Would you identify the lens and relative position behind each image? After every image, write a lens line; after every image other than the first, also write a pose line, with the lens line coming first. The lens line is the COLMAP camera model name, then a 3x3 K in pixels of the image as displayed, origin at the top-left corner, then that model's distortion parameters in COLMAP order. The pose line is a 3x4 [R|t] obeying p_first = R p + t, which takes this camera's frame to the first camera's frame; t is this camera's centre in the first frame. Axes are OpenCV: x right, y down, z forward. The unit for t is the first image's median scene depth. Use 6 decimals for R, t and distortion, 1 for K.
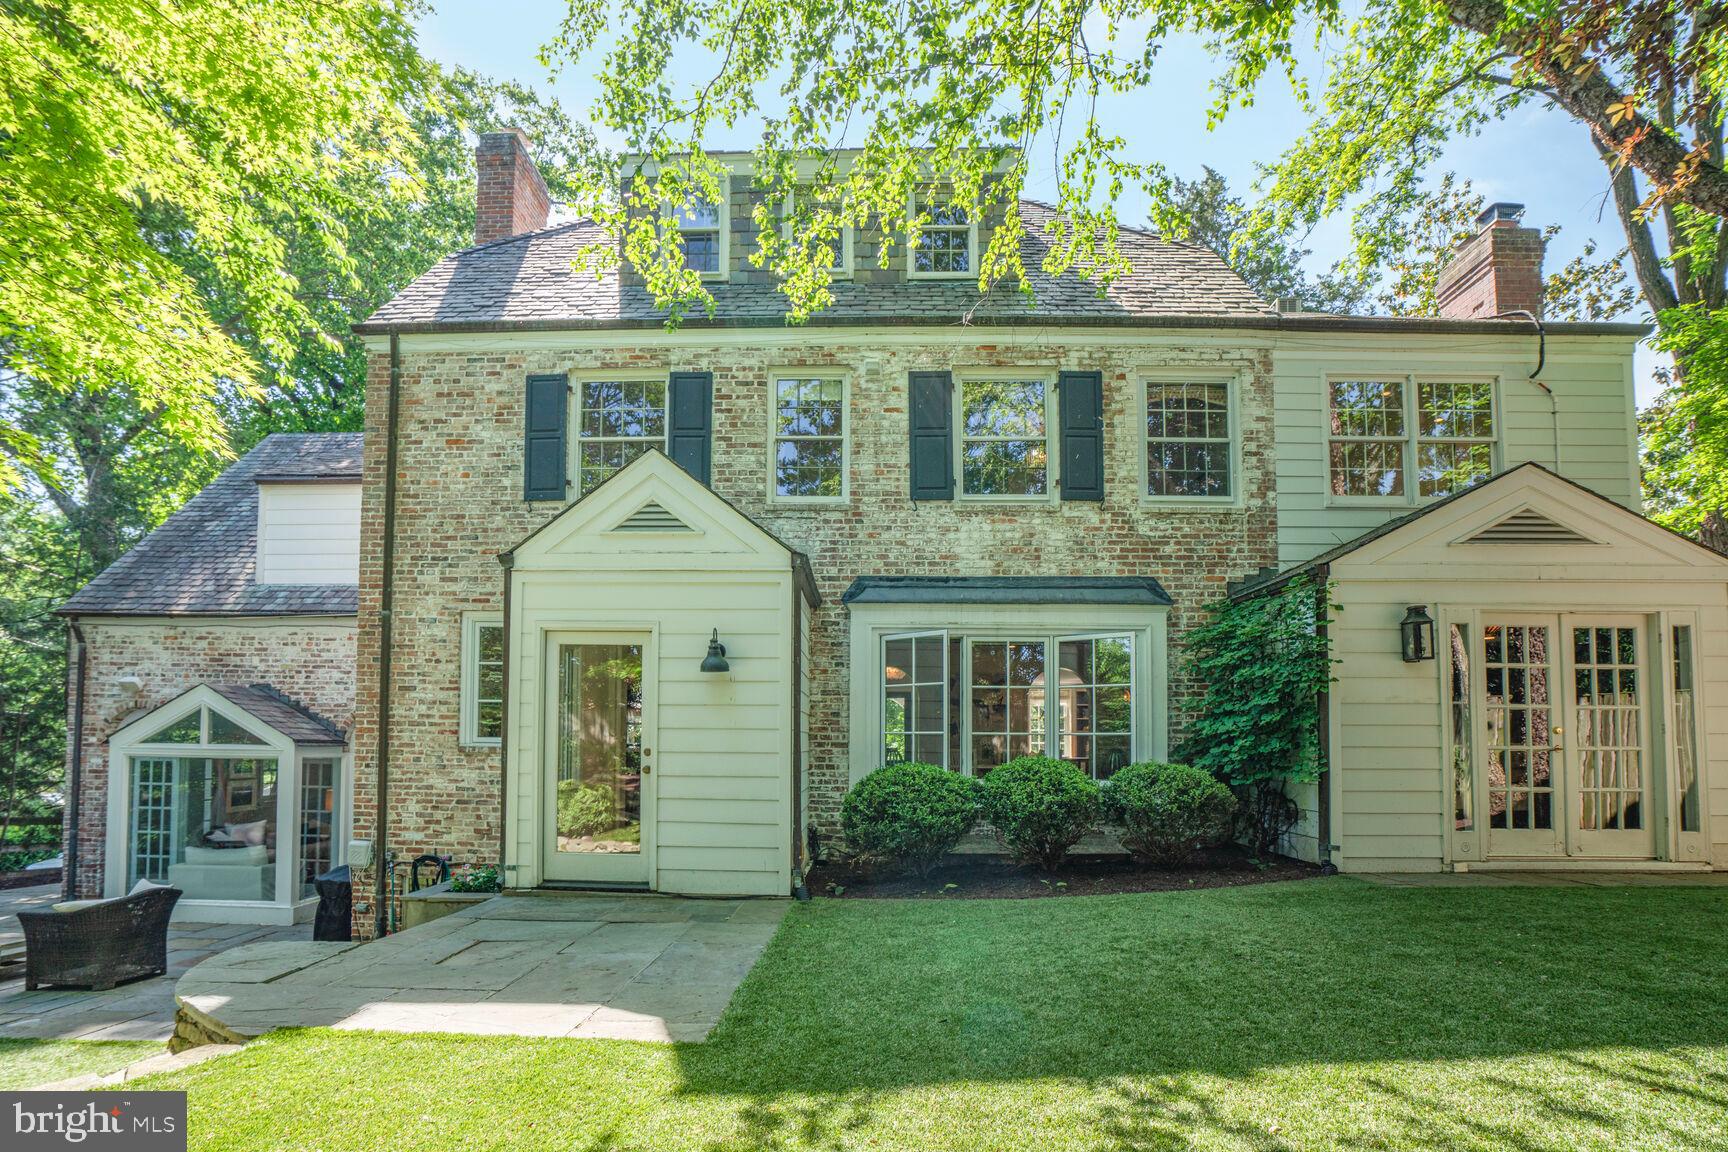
lens RADIAL K [[862.1, 0, 860.2], [0, 862.1, 710.3], [0, 0, 1]] dist [-0.038782, 0.002056]
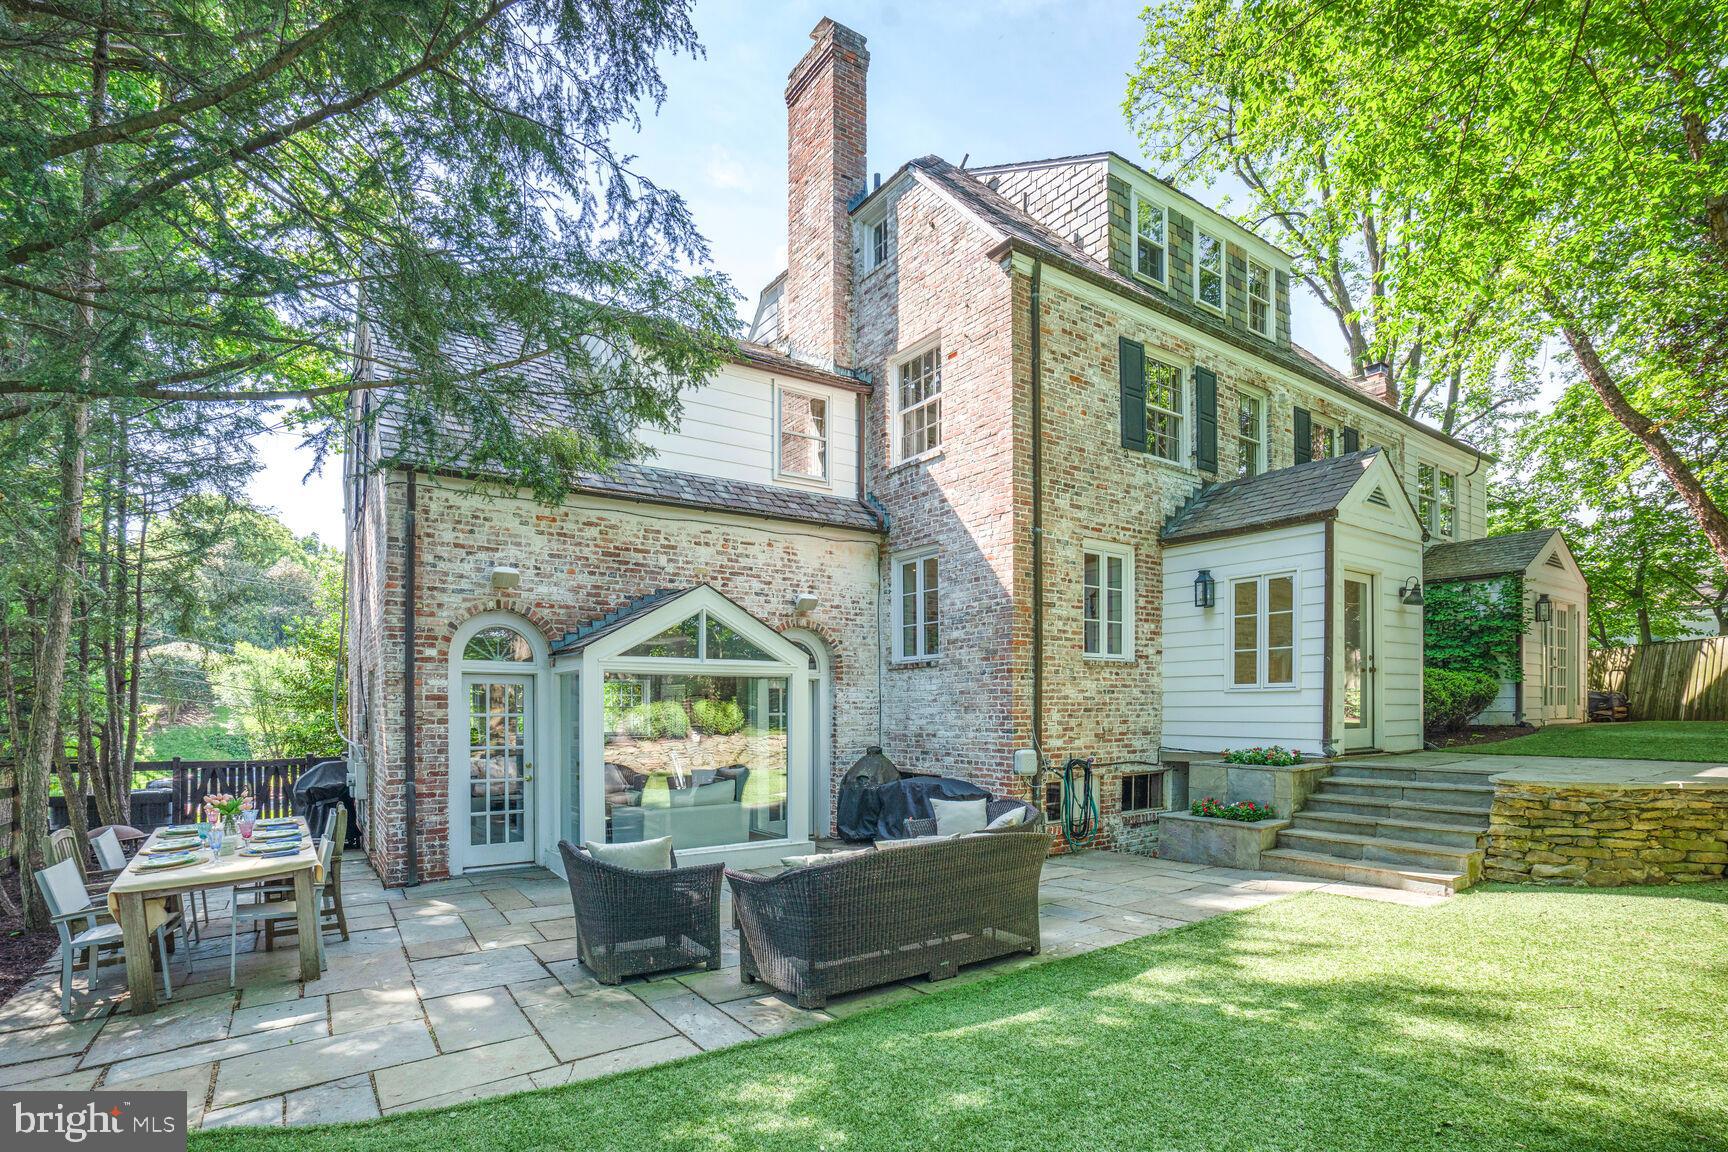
lens RADIAL K [[862.1, 0, 860.2], [0, 862.1, 710.3], [0, 0, 1]] dist [-0.038782, 0.002056]
pose [[0.789437, -0.017050, 0.613594, -1.372292], [-0.007370, 0.999279, 0.037250, 0.067468], [-0.613787, -0.033929, 0.788742, 0.296271]]
